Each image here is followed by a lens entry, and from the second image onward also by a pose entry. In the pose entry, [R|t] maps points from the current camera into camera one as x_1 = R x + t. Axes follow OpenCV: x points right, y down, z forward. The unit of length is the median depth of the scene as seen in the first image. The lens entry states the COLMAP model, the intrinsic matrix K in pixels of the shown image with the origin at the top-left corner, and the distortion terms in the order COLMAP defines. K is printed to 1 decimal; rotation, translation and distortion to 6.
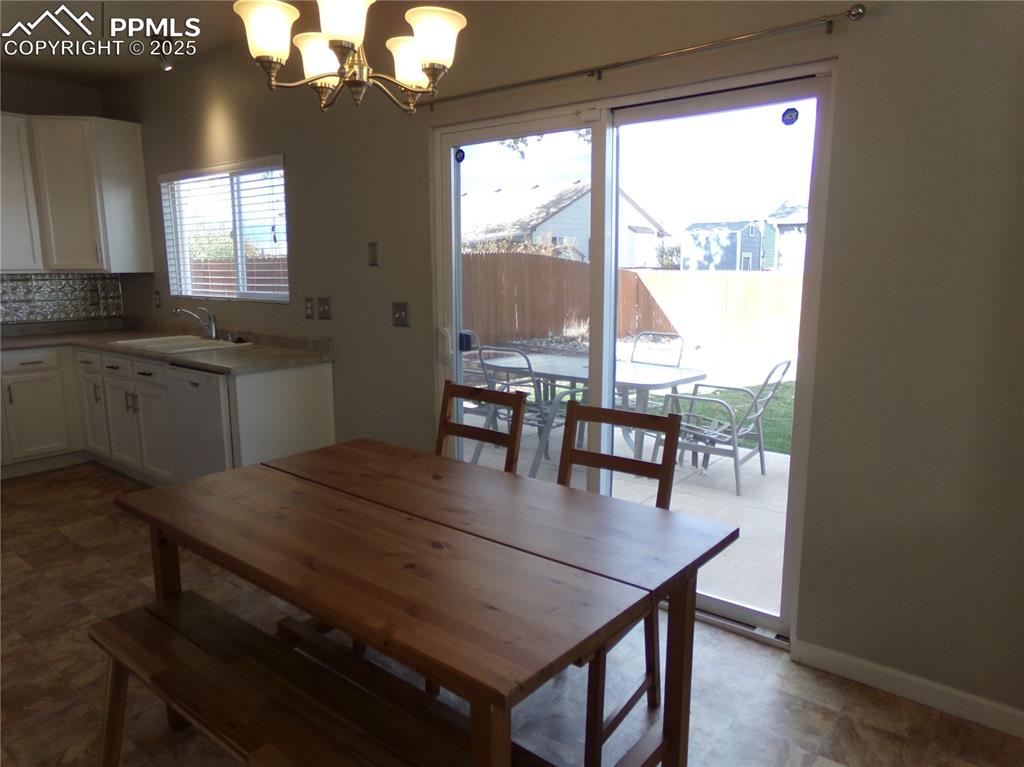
lens RADIAL K [[683.0, 0, 512.0], [0, 683.0, 383.5], [0, 0, 1]] dist [-0.000213, 0.001281]
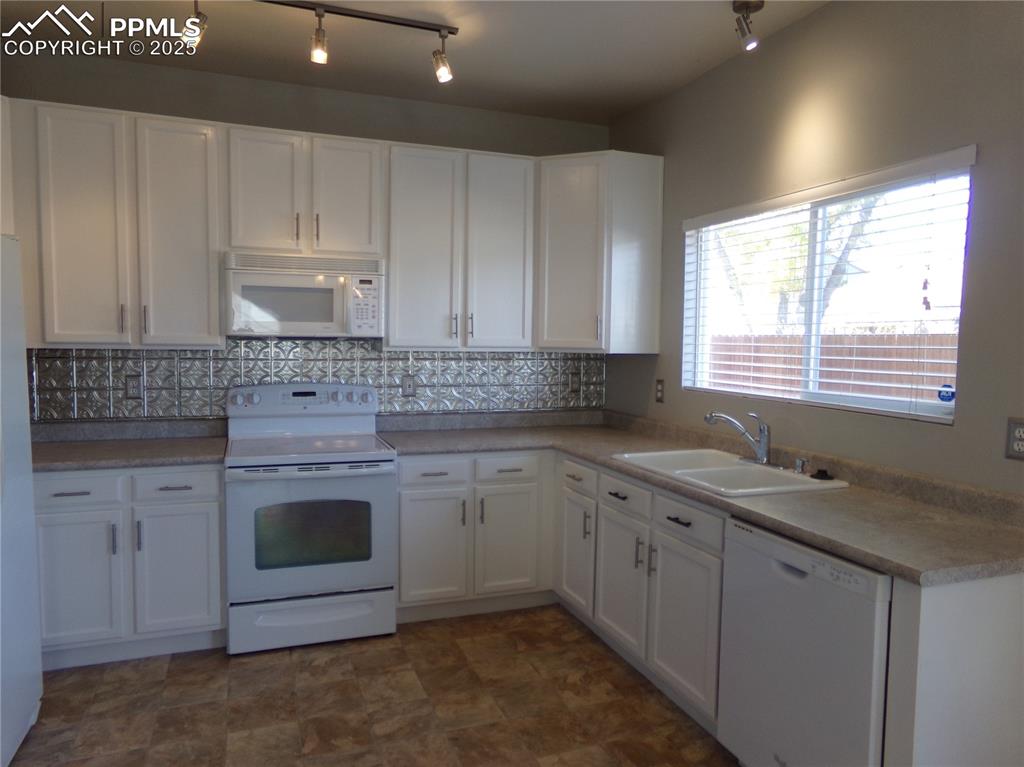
lens RADIAL K [[708.5, 0, 507.4], [0, 708.5, 384.9], [0, 0, 1]] dist [-0.089878, 0.151621]
pose [[0.853913, 0.050864, -0.517924, -0.303361], [-0.107668, 0.990947, -0.080196, -0.059160], [0.509156, 0.124245, 0.851659, 0.319949]]
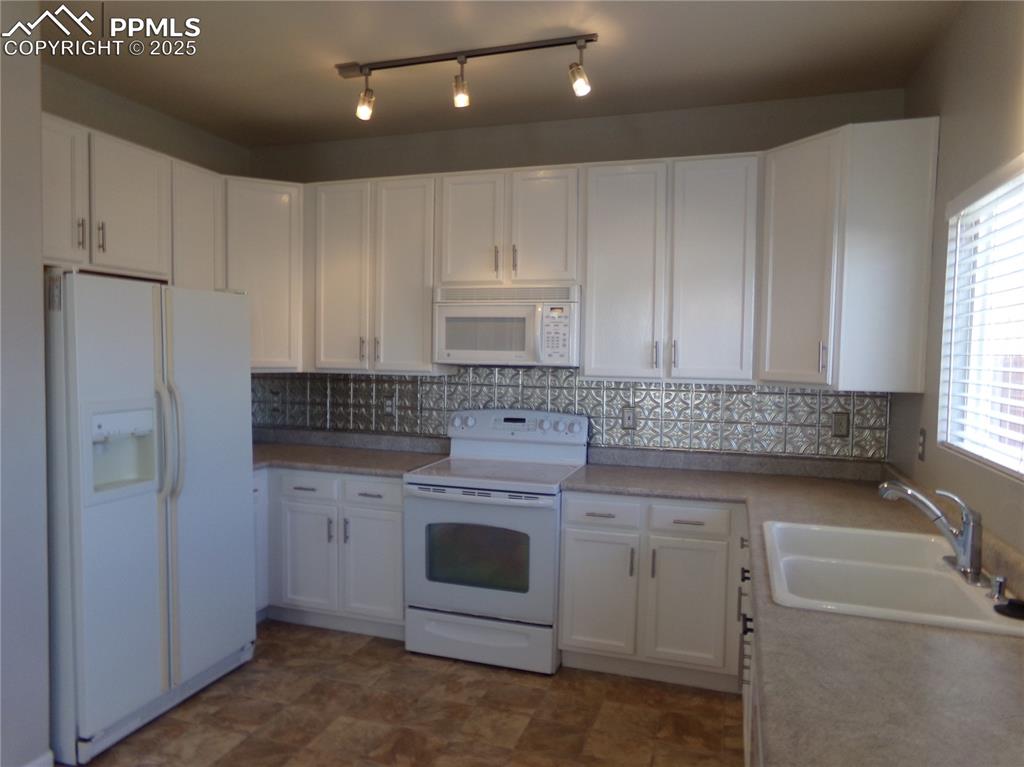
lens RADIAL K [[708.5, 0, 507.4], [0, 708.5, 384.9], [0, 0, 1]] dist [-0.089878, 0.151621]
pose [[0.336527, 0.054825, -0.940076, -0.142652], [-0.179296, 0.983772, -0.006811, -0.120542], [0.924447, 0.170844, 0.340896, 0.583172]]
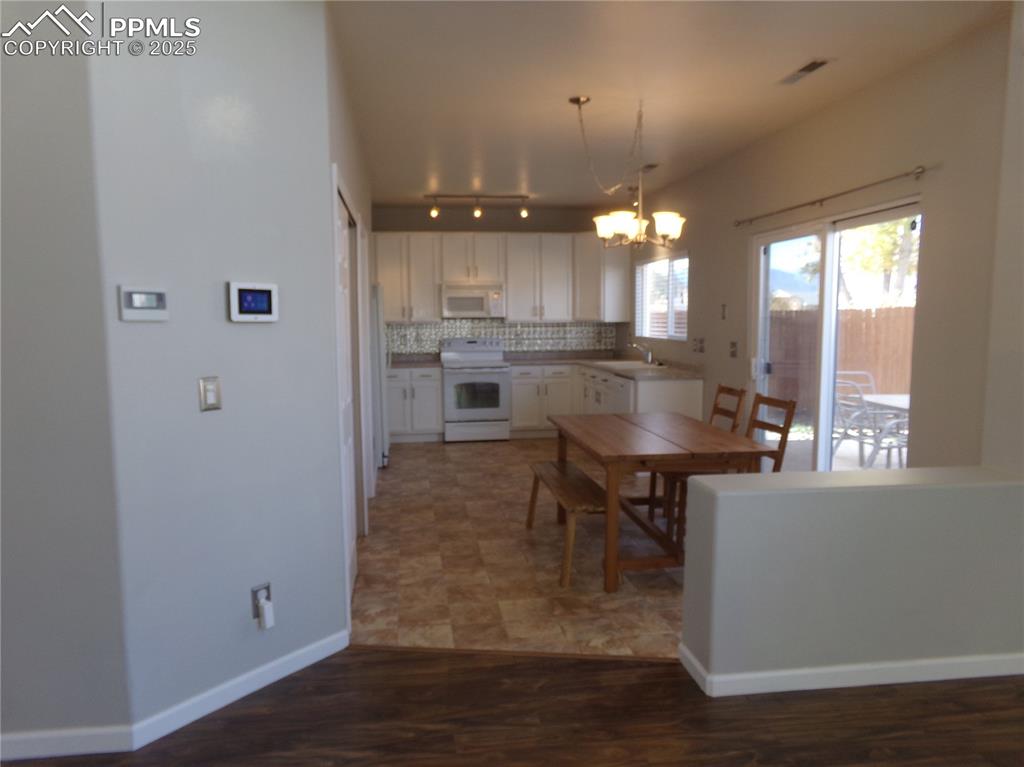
lens RADIAL K [[708.5, 0, 507.4], [0, 708.5, 384.9], [0, 0, 1]] dist [-0.089878, 0.151621]
pose [[0.724718, 0.063280, -0.686134, 0.441217], [-0.112916, 0.993219, -0.027663, 0.064451], [0.679731, 0.097523, 0.726949, -0.397732]]
